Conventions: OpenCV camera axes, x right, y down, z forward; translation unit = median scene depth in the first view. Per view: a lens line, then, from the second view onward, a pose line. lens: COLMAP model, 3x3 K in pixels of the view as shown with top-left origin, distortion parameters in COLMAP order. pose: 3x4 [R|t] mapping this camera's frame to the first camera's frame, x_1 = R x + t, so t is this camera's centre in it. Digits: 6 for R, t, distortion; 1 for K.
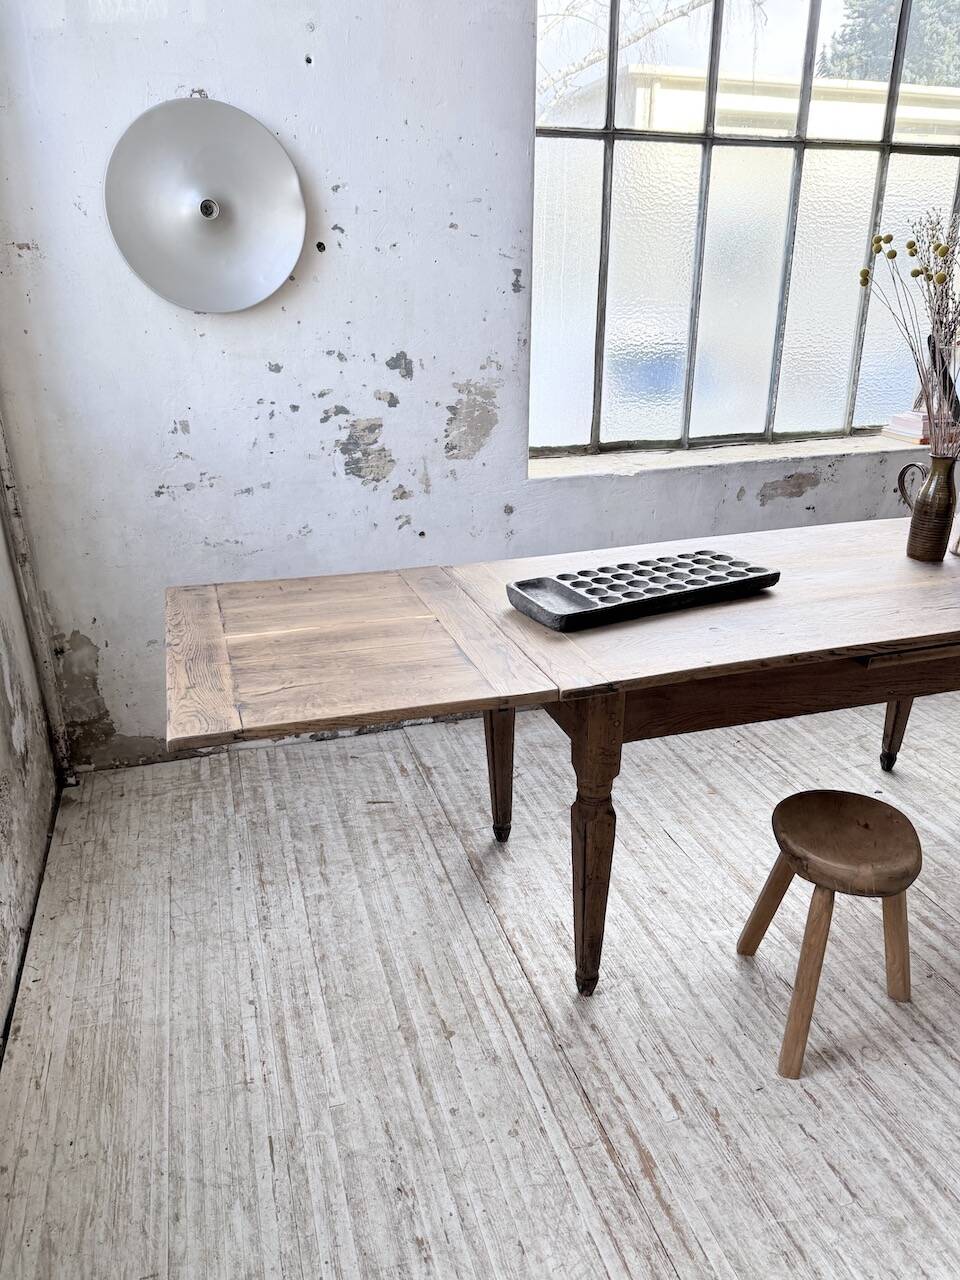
lens RADIAL K [[904.6, 0, 472.8], [0, 904.6, 640.9], [0, 0, 1]] dist [0.035495, -0.051051]
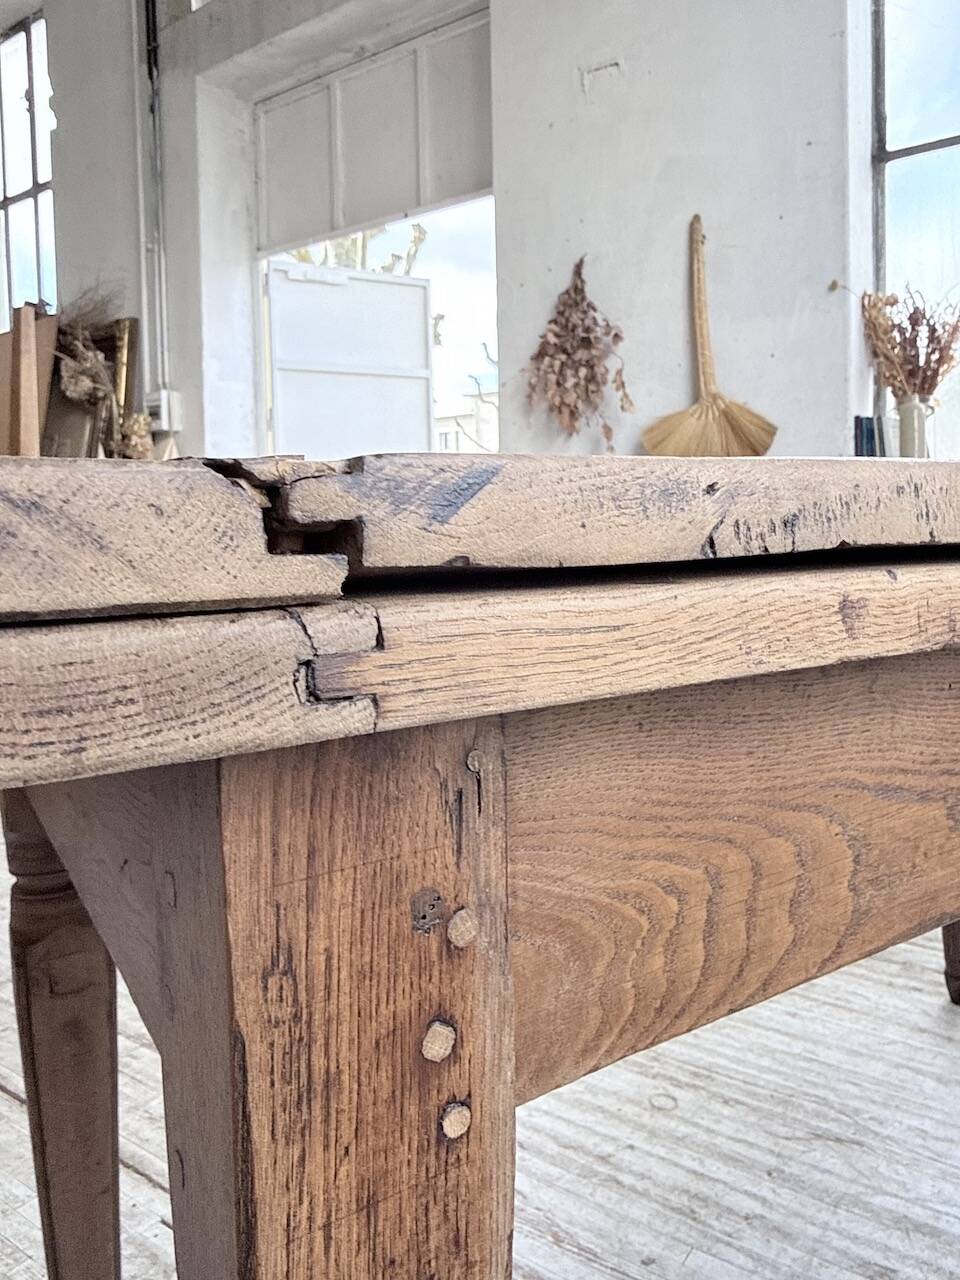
lens RADIAL K [[926.0, 0, 480.0], [0, 926.0, 568.9], [0, 0, 1]] dist [-0.001359, 0.001893]
pose [[-0.786459, 0.043902, -0.616081, 0.691012], [-0.206715, 0.921238, 0.329530, -0.077656], [0.582024, 0.386514, -0.715440, 0.917068]]
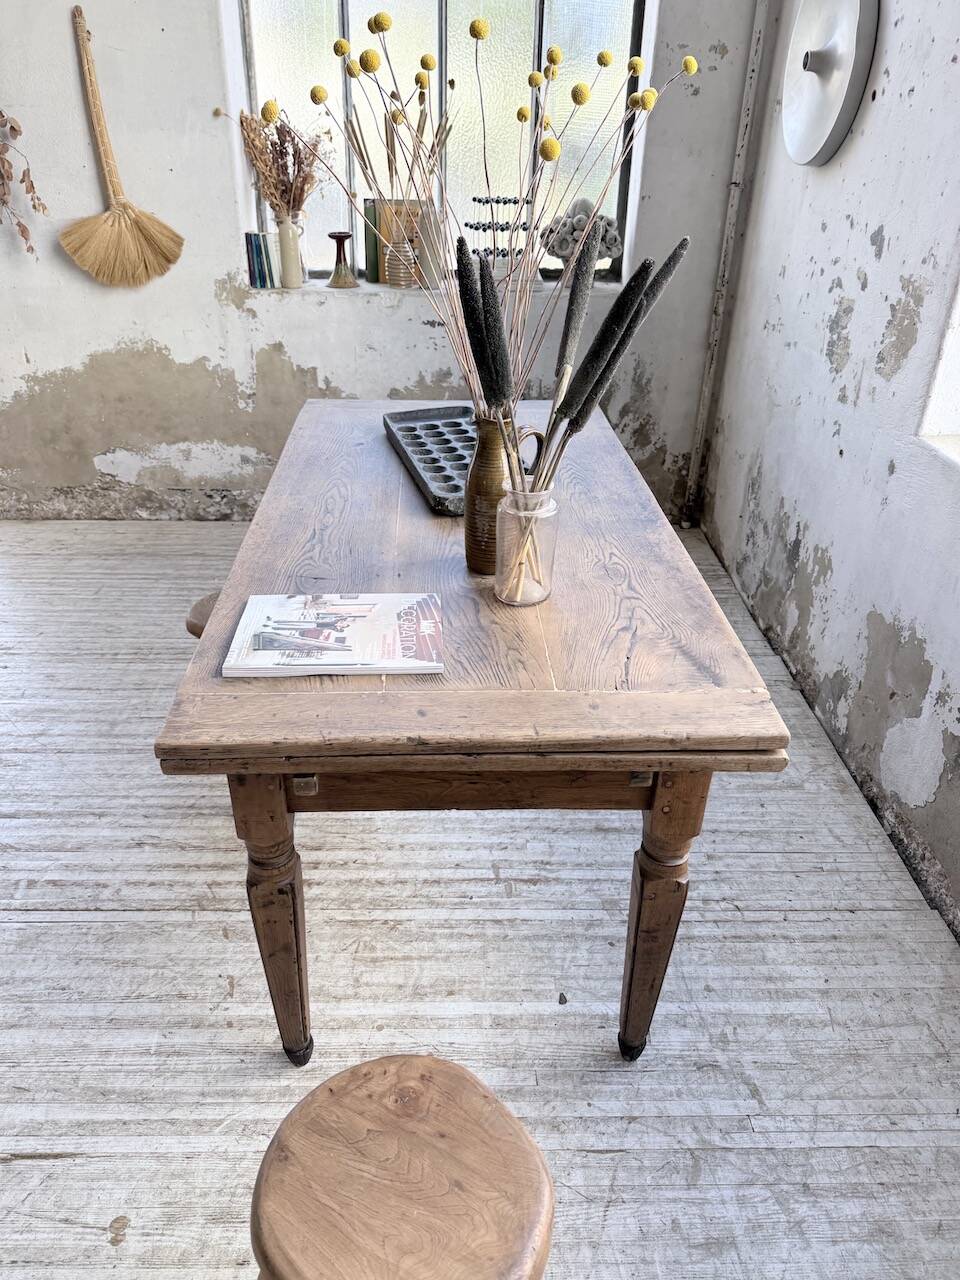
lens RADIAL K [[904.6, 0, 470.2], [0, 904.6, 643.6], [0, 0, 1]] dist [0.035495, -0.051051]
pose [[-0.279094, 0.474215, -0.835001, 0.957925], [-0.371123, 0.748720, 0.549260, -0.373370], [0.885649, 0.463183, -0.032971, 0.933852]]
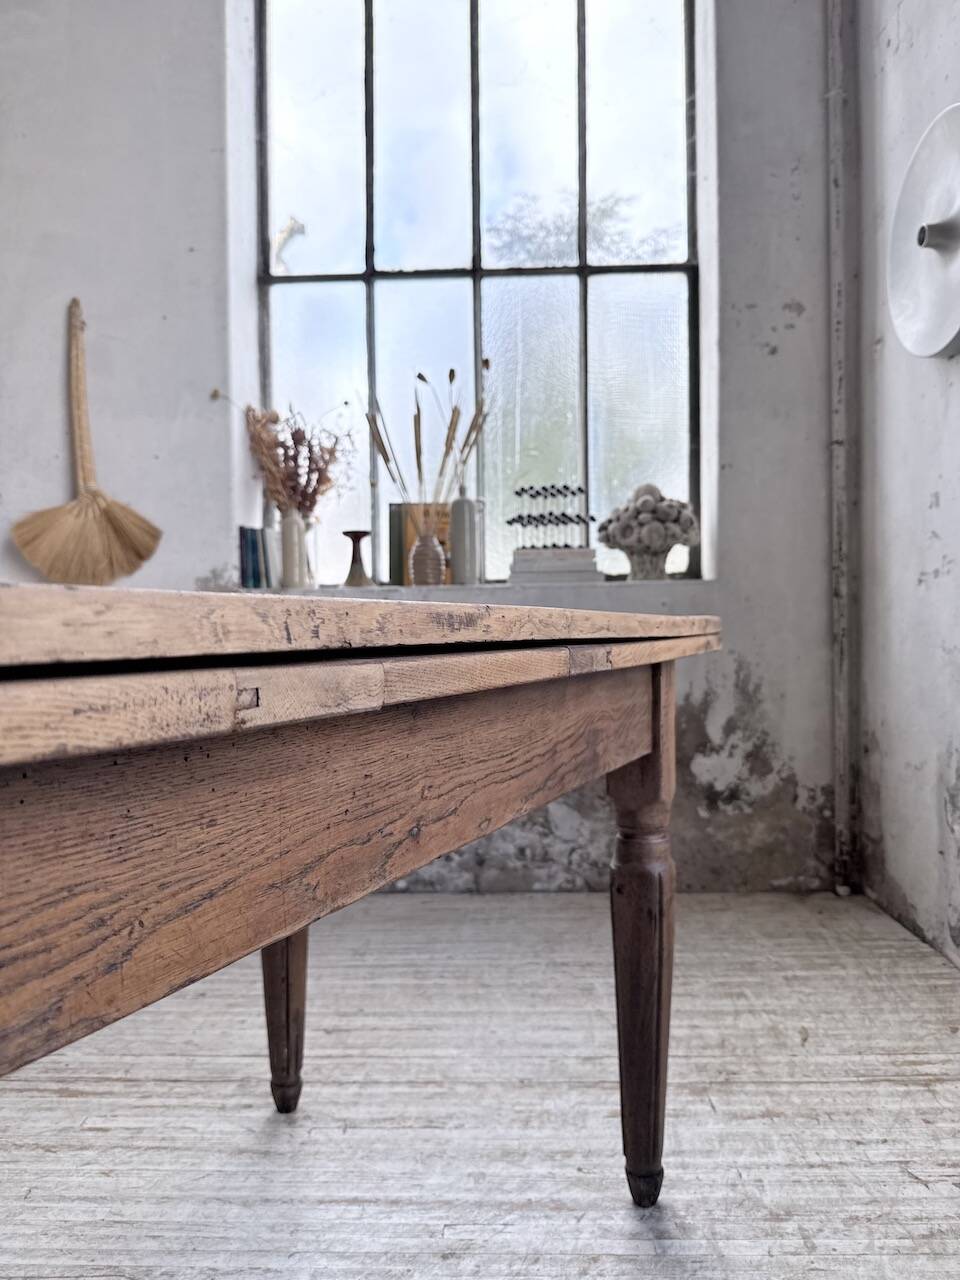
lens RADIAL K [[916.7, 0, 481.2], [0, 916.7, 642.6], [0, 0, 1]] dist [0.050985, -0.081054]
pose [[-0.327917, 0.021556, -0.944461, 0.615905], [-0.337658, 0.931026, 0.138484, -0.095522], [0.882303, 0.364316, -0.298021, 0.959826]]
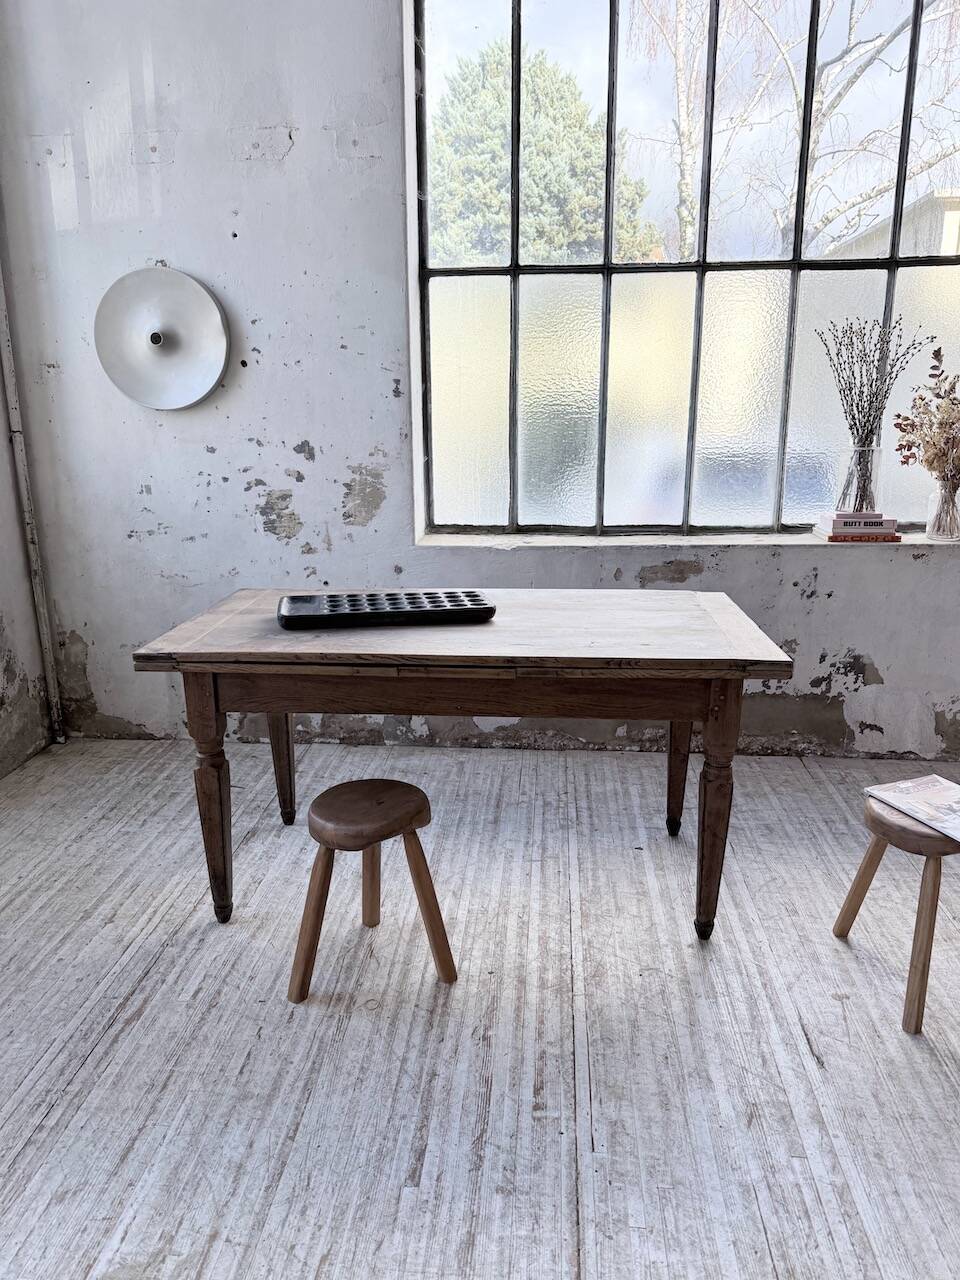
lens RADIAL K [[904.6, 0, 476.9], [0, 904.6, 646.6], [0, 0, 1]] dist [0.035495, -0.051051]
pose [[0.927522, 0.093944, -0.361769, 0.690229], [-0.136165, 0.986313, -0.092983, 0.063098], [0.348082, 0.135504, 0.927619, -0.080576]]
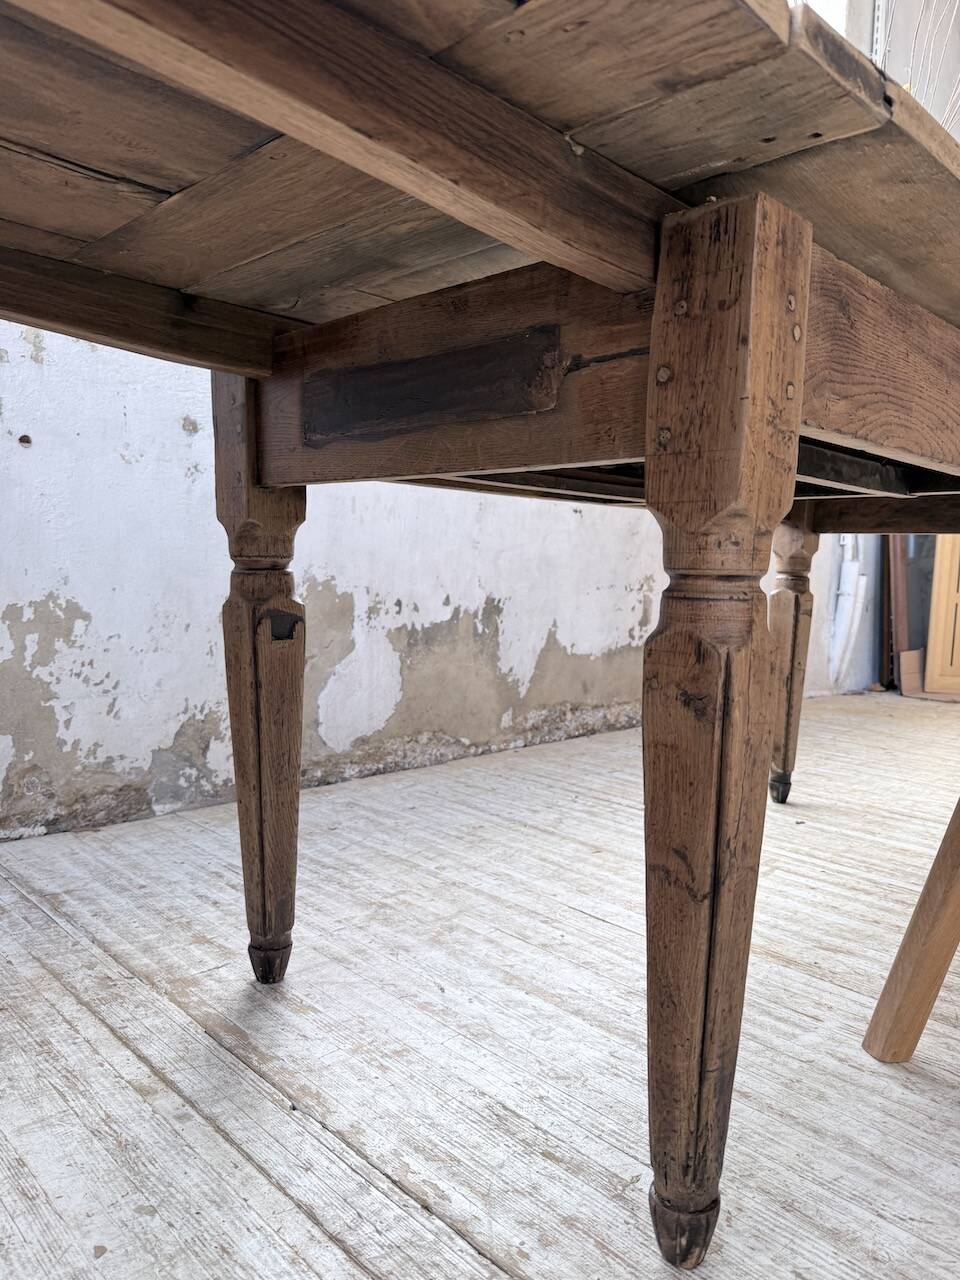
lens RADIAL K [[904.6, 0, 492.4], [0, 904.6, 645.4], [0, 0, 1]] dist [0.035495, -0.051051]
pose [[0.884296, -0.014203, 0.466710, -0.075482], [0.143855, 0.959204, -0.243379, 0.189544], [-0.444214, 0.282358, 0.850264, 0.536793]]
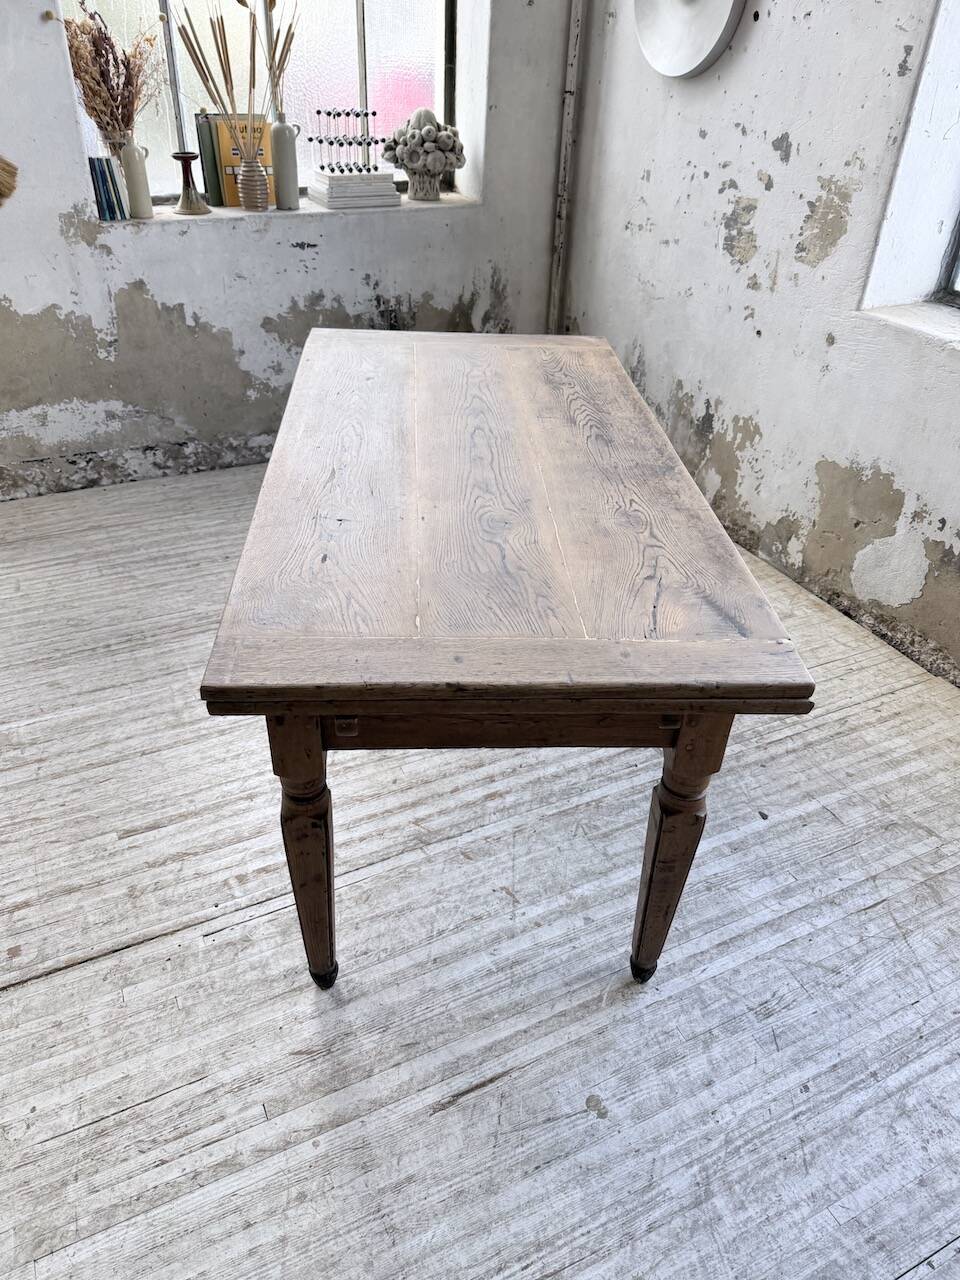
lens RADIAL K [[904.6, 0, 468.8], [0, 904.6, 637.0], [0, 0, 1]] dist [0.035495, -0.051051]
pose [[0.149600, 0.557410, -0.816648, 1.034607], [-0.394813, 0.790915, 0.467521, -0.227402], [0.906500, 0.252482, 0.338394, 0.534049]]
